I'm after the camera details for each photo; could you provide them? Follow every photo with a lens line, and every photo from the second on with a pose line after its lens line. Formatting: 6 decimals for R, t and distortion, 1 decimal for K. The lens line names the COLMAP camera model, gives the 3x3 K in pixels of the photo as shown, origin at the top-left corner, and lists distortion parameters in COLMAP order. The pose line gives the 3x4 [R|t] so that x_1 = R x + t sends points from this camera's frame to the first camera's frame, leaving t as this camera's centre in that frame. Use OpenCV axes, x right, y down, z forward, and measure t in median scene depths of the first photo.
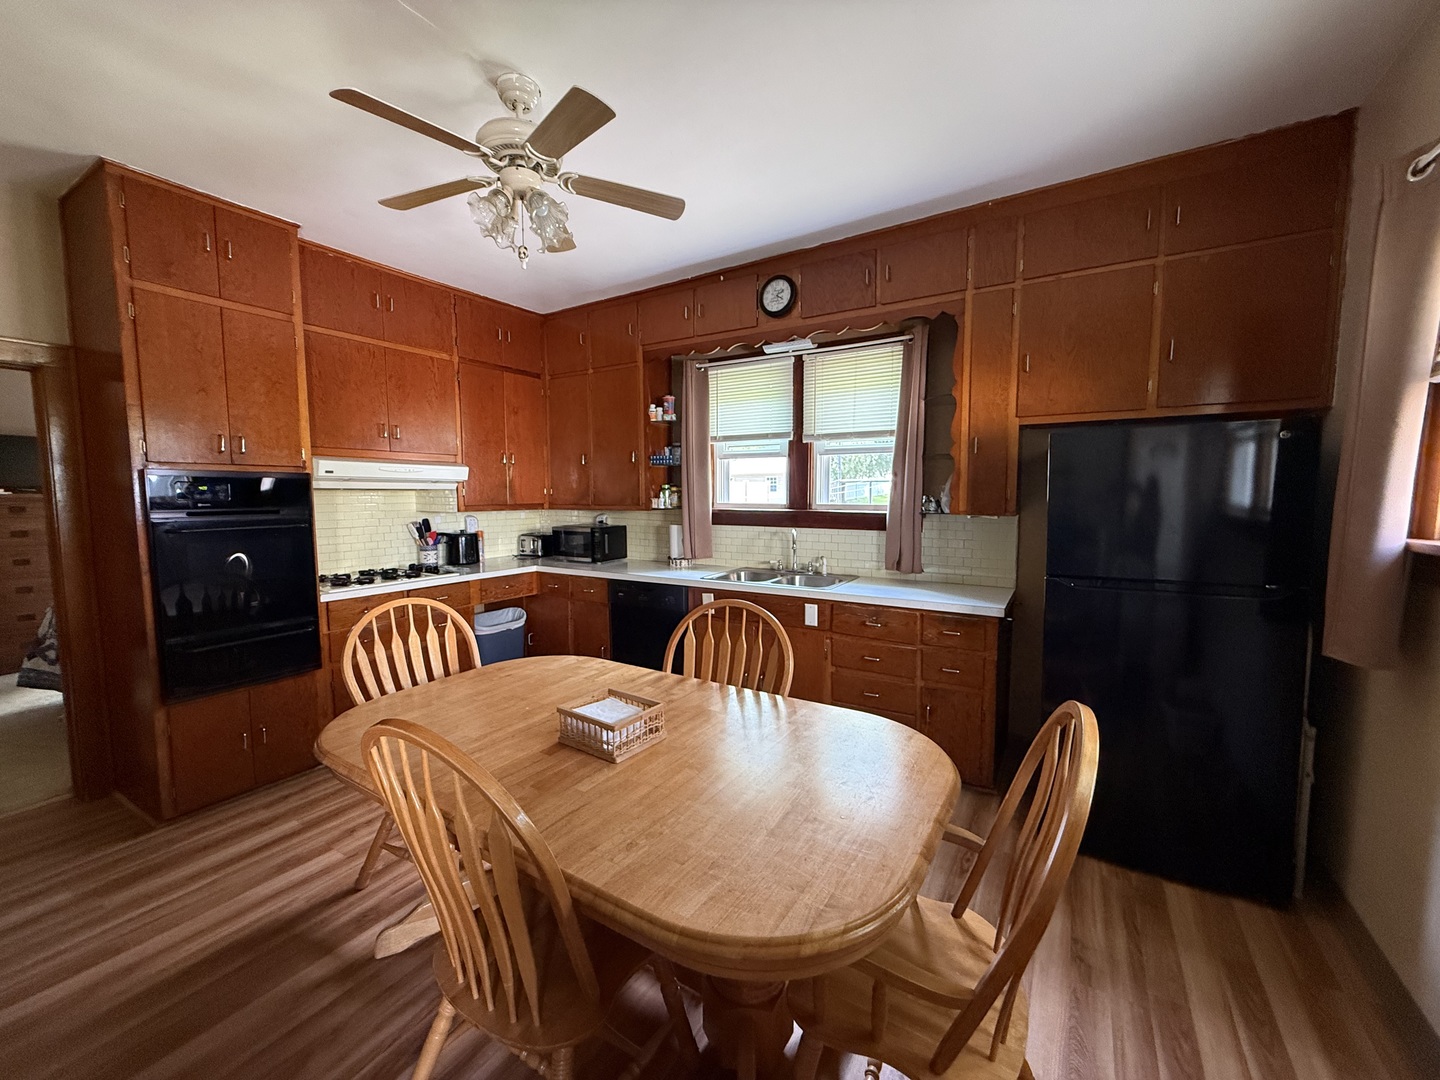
lens RADIAL K [[580.0, 0, 712.9], [0, 580.0, 543.8], [0, 0, 1]] dist [-0.000309, 0.000273]
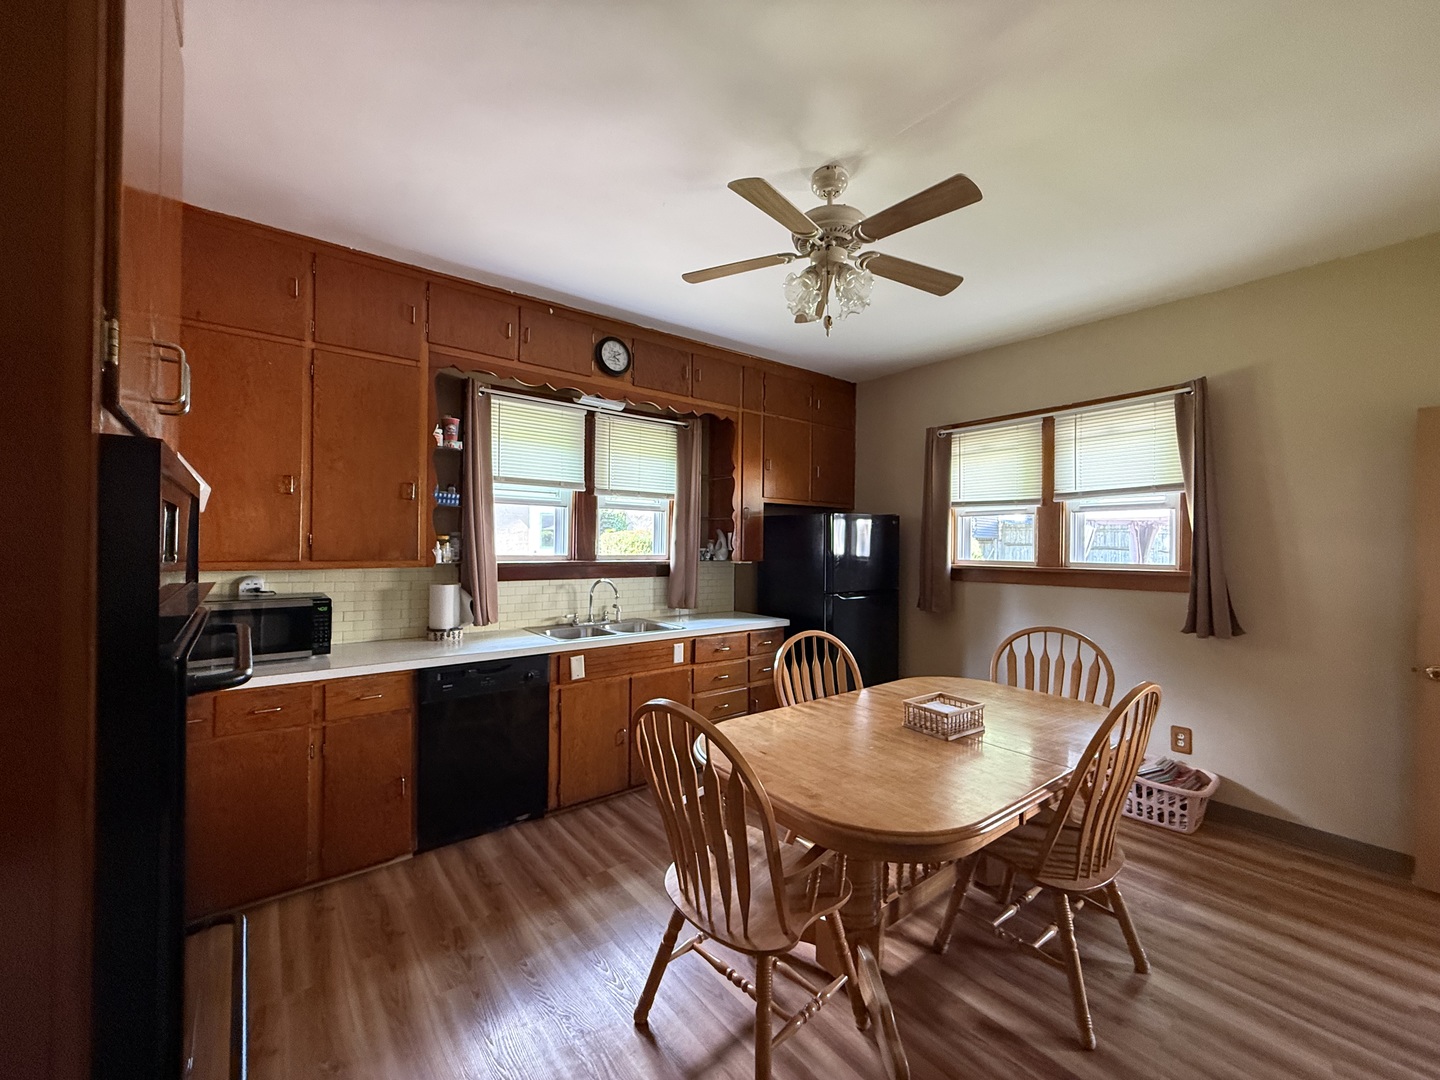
lens RADIAL K [[580.0, 0, 713.1], [0, 580.0, 542.3], [0, 0, 1]] dist [-0.000309, 0.000273]
pose [[0.334341, 0.012949, 0.942363, -0.725563], [0.076692, 0.996216, -0.040899, -0.033408], [-0.939327, 0.085946, 0.332083, 0.461042]]
